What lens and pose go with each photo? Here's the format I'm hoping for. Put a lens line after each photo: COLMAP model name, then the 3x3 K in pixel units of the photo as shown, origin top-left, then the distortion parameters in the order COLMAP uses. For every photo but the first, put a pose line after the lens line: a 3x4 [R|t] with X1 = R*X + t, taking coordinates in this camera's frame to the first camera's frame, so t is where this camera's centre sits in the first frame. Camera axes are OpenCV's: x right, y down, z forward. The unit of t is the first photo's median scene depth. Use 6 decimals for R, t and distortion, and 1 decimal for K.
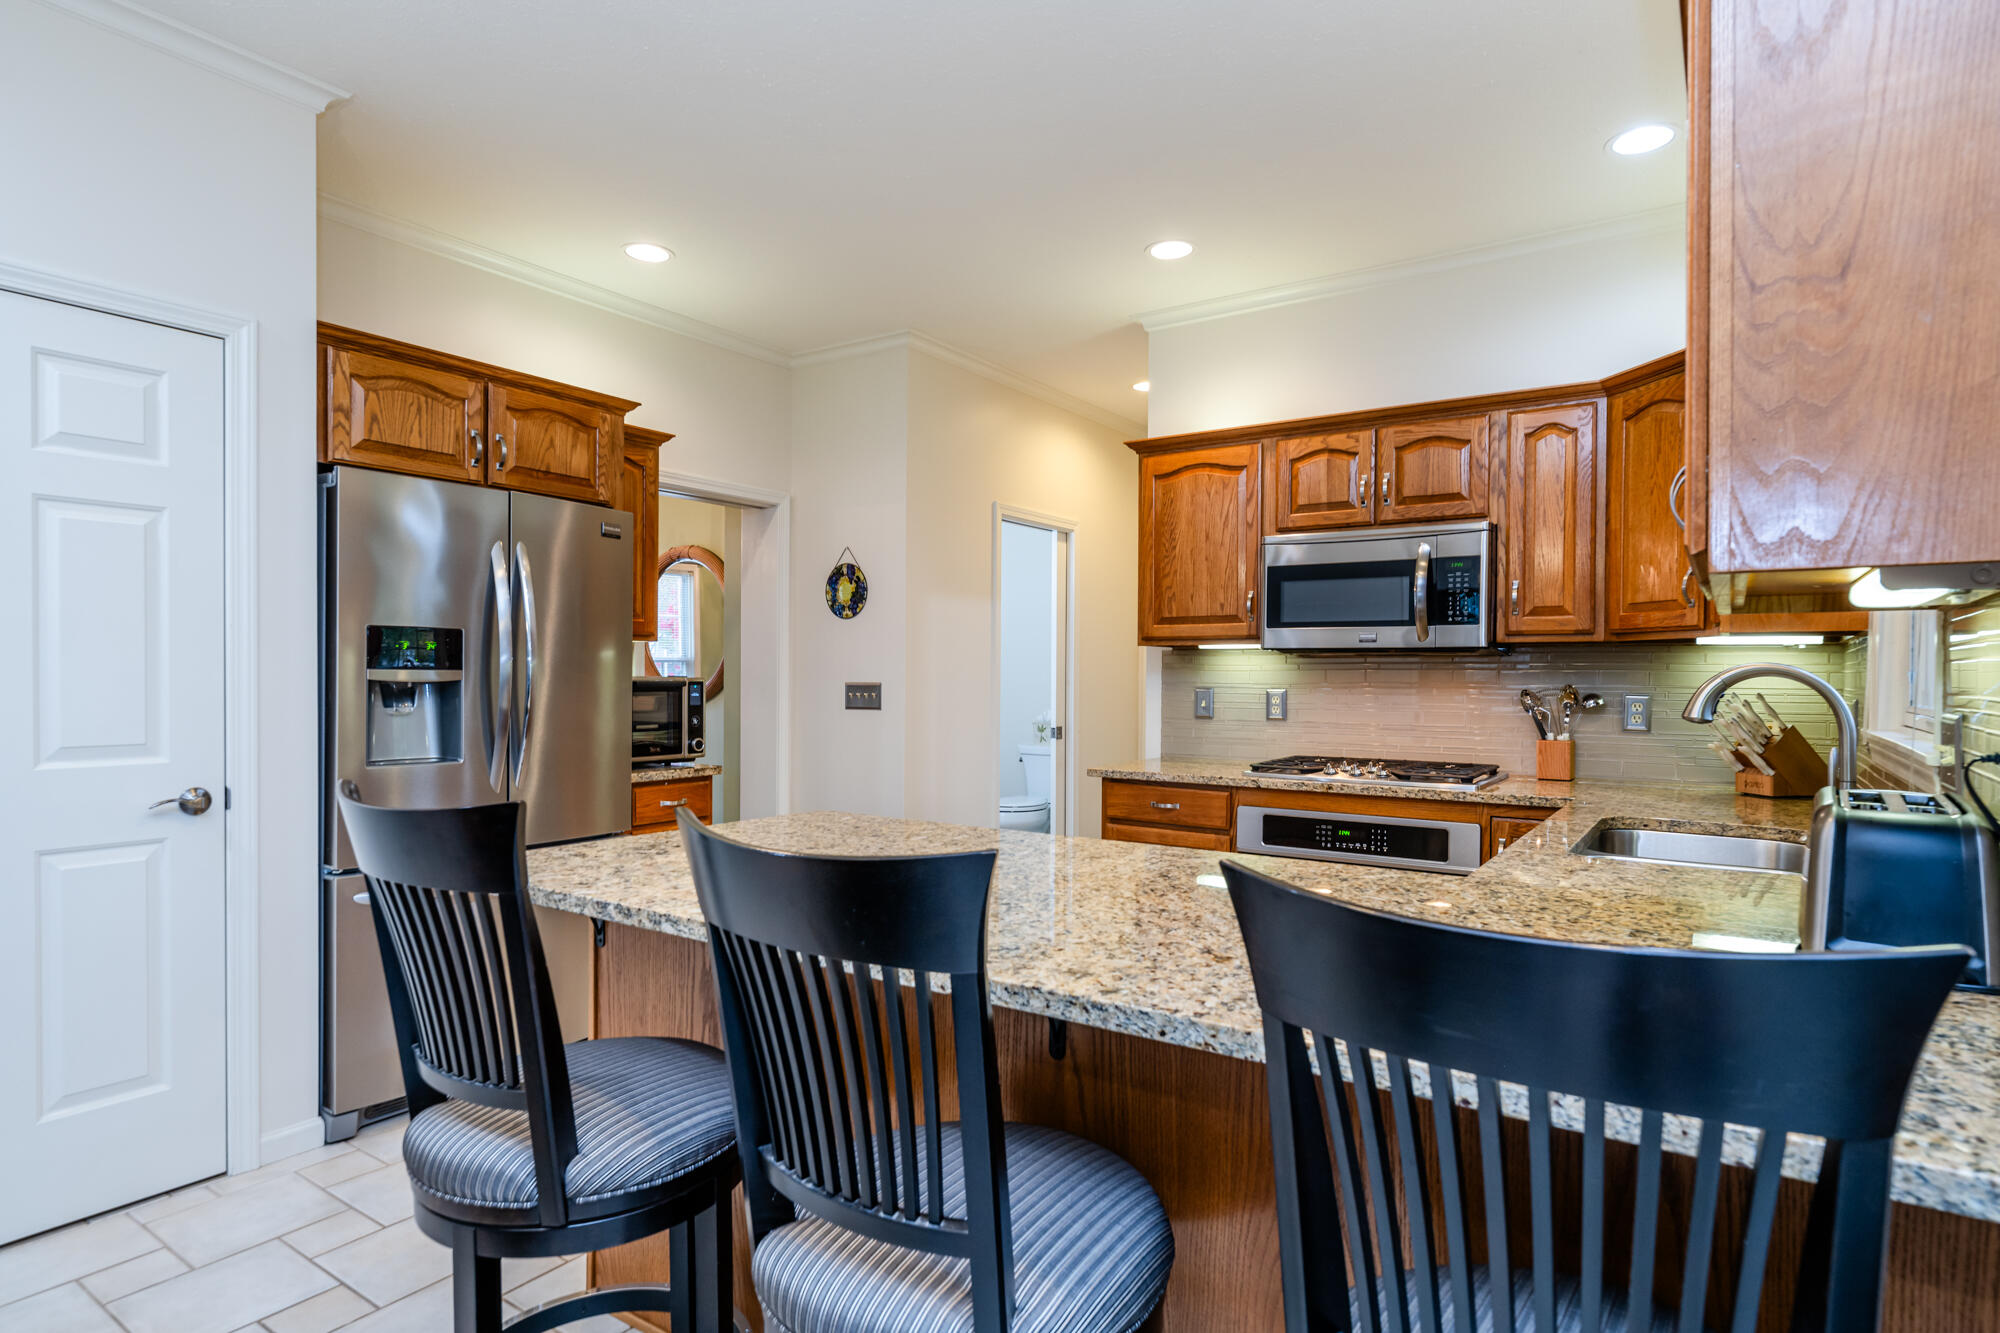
lens RADIAL K [[1087.2, 0, 1015.4], [0, 1087.2, 681.6], [0, 0, 1]] dist [0.000991, -0.000185]
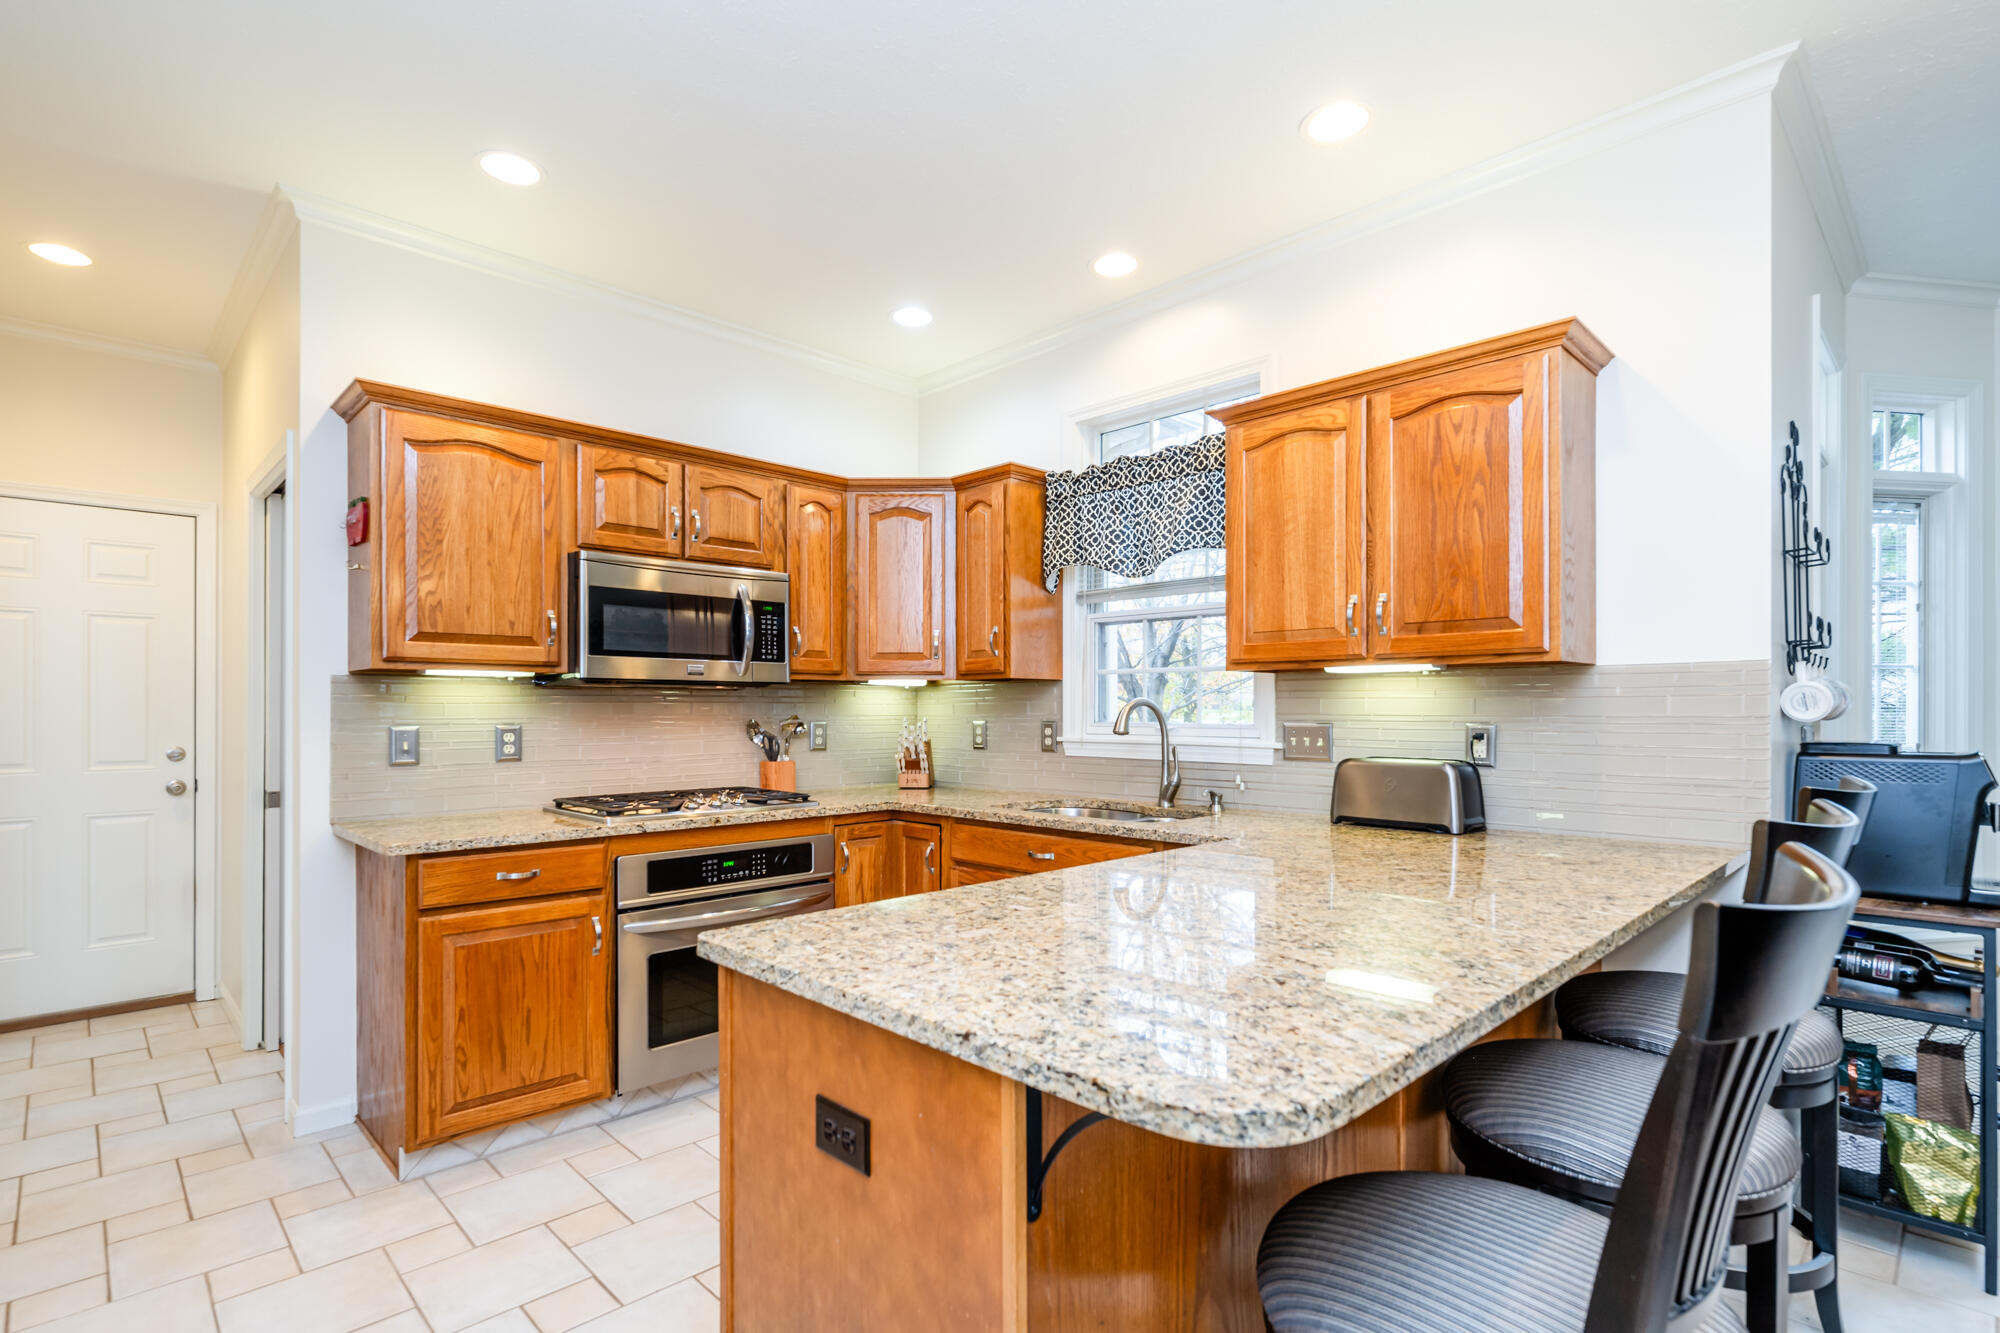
lens RADIAL K [[967.1, 0, 994.2], [0, 967.1, 710.3], [0, 0, 1]] dist [-0.003027, 0.002057]
pose [[0.204415, -0.004975, 0.978872, -0.487967], [0.011232, 0.999933, 0.002737, -0.002695], [-0.978820, 0.010435, 0.204457, 0.536134]]
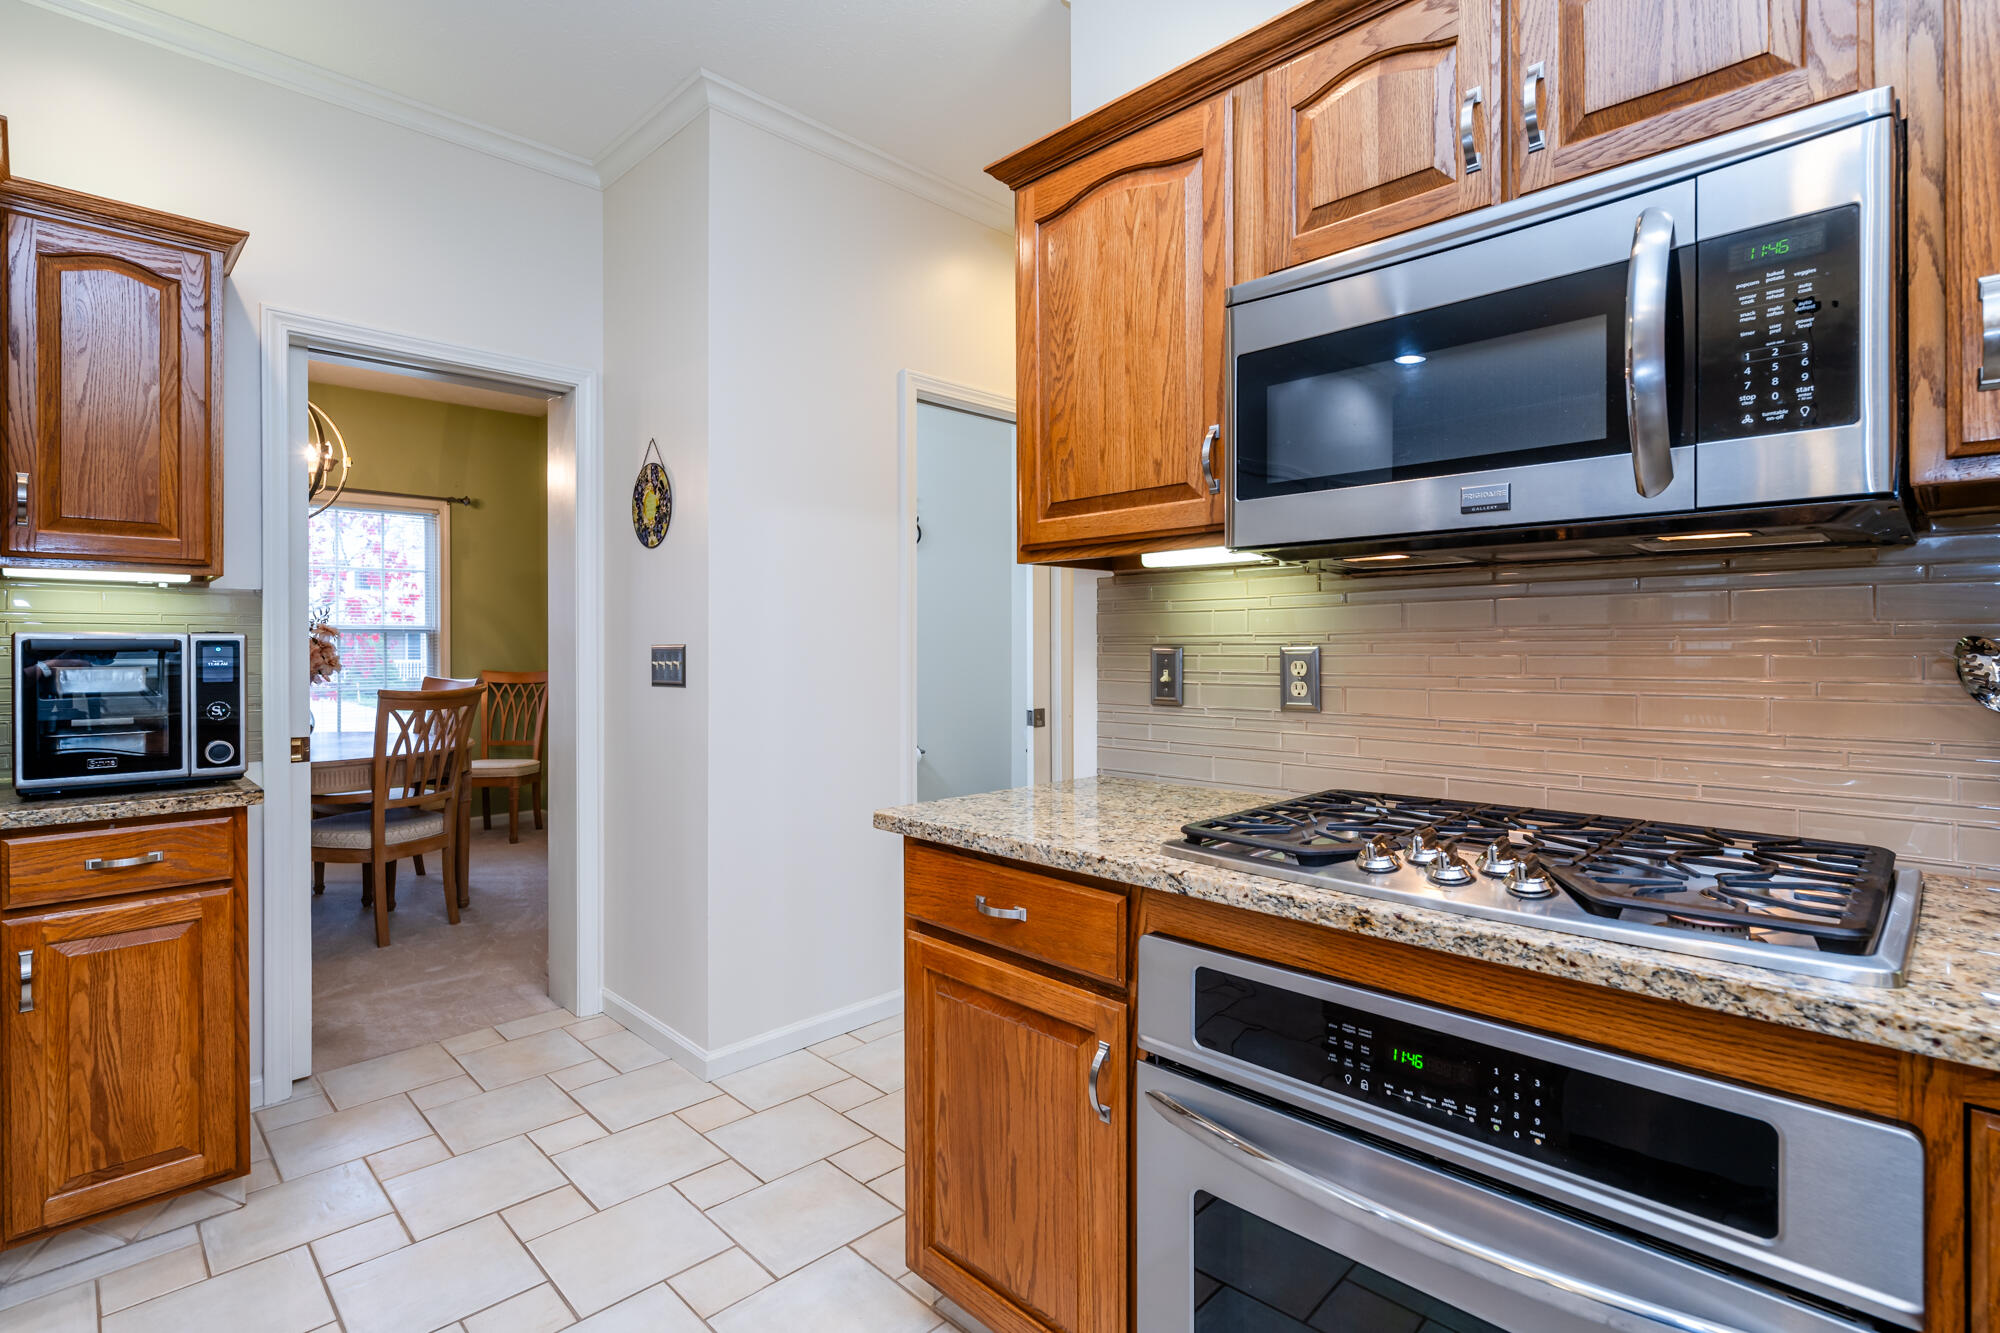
lens RADIAL K [[967.1, 0, 1001.2], [0, 967.1, 646.5], [0, 0, 1]] dist [-0.003027, 0.002057]
pose [[0.980330, -0.009460, -0.197137, 0.222591], [0.007902, 0.999931, -0.008689, 0.011125], [0.197206, 0.006960, 0.980337, 0.632420]]
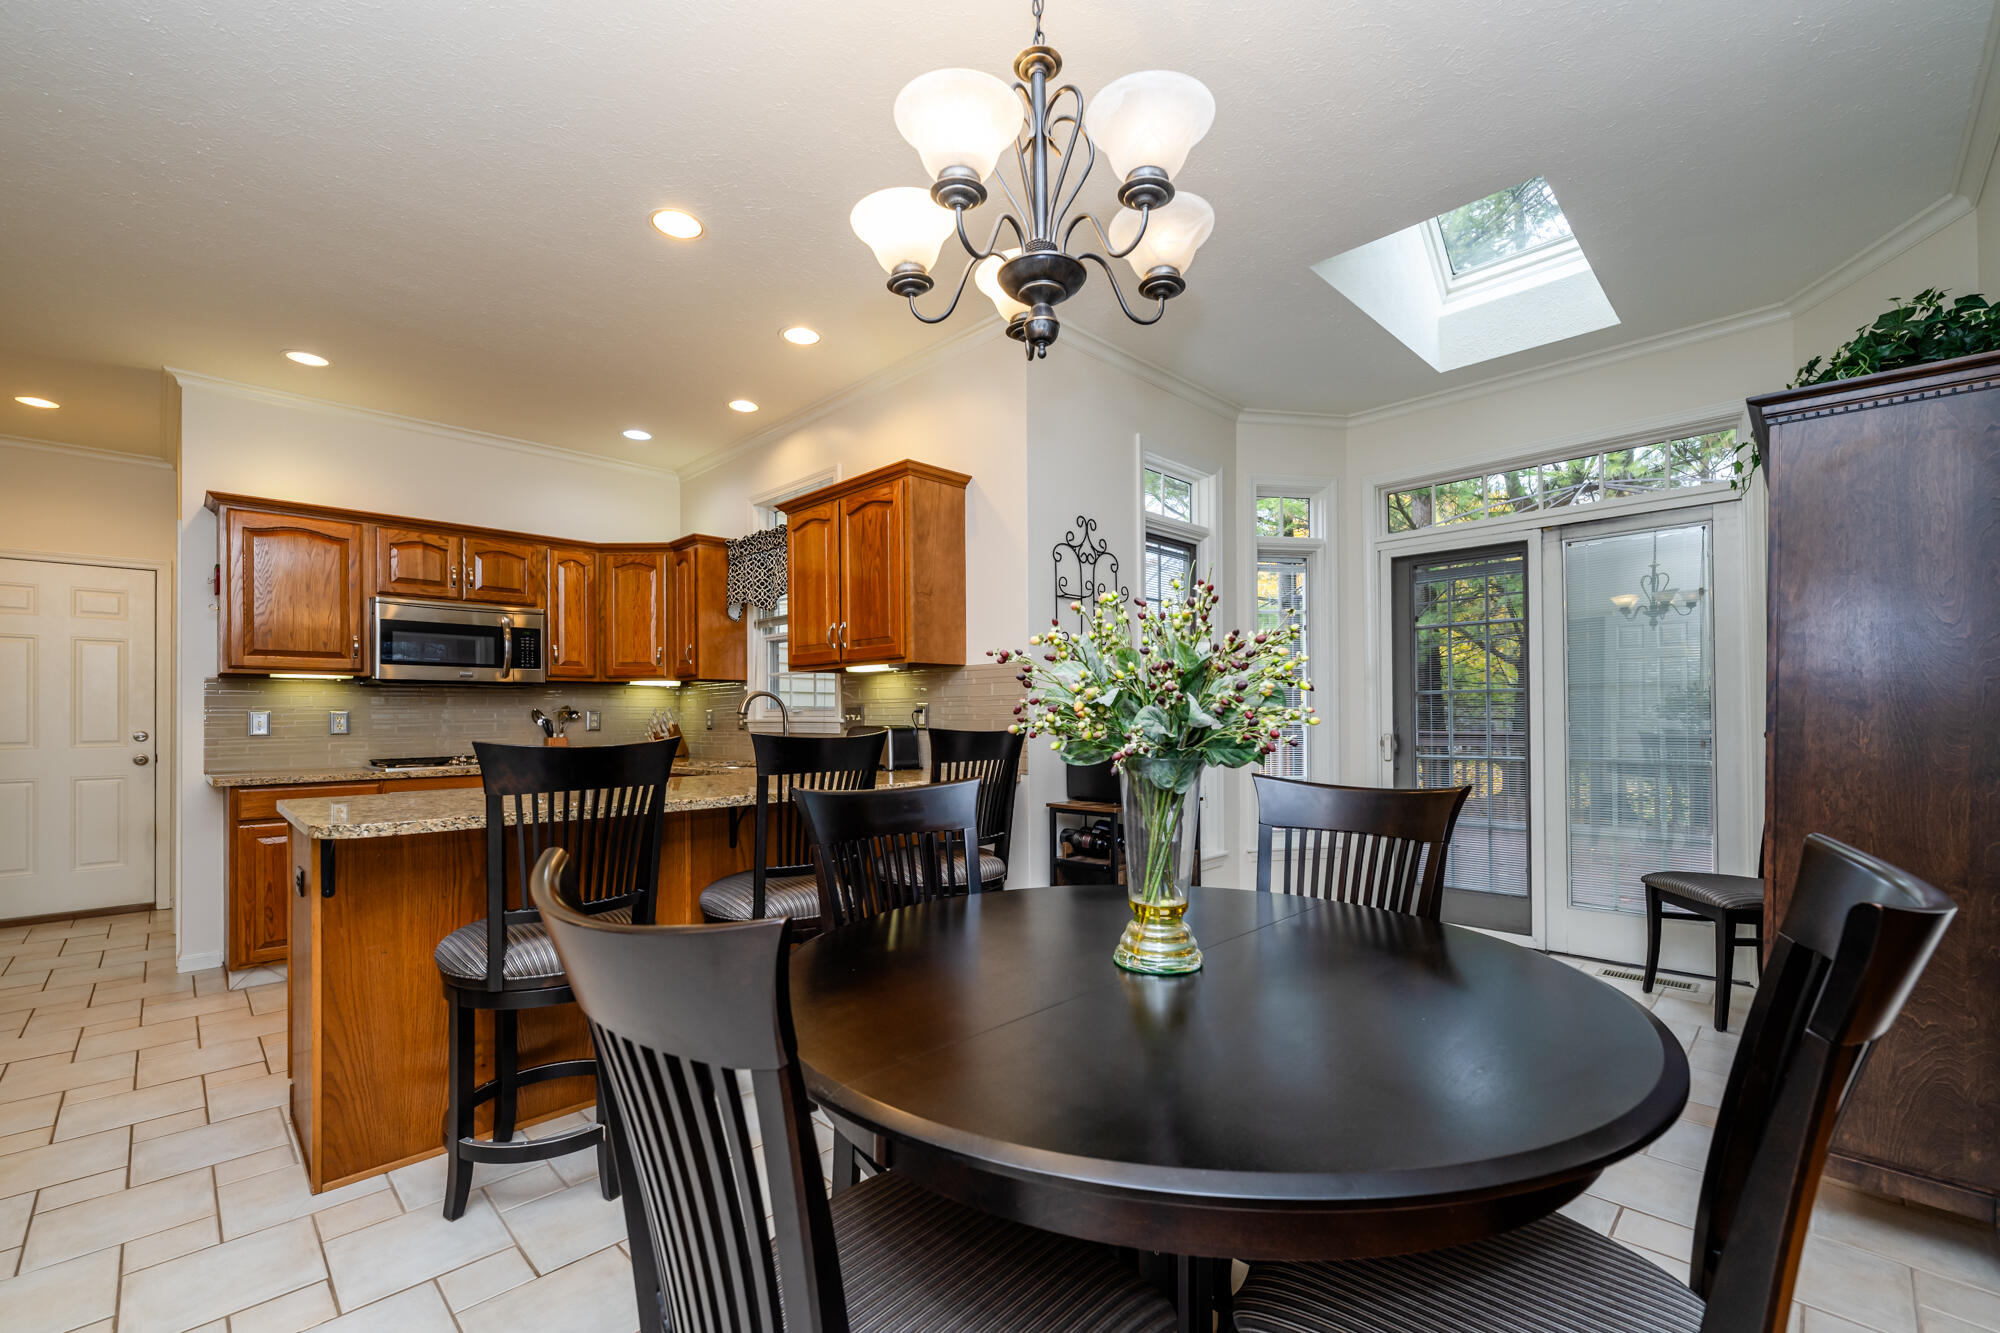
lens RADIAL K [[837.3, 0, 1002.0], [0, 837.3, 714.7], [0, 0, 1]] dist [-0.003101, 0.000029]
pose [[0.188450, -0.003654, 0.982076, -0.673999], [0.018402, 0.999831, 0.000189, 0.029240], [-0.981910, 0.018036, 0.188486, 0.041581]]
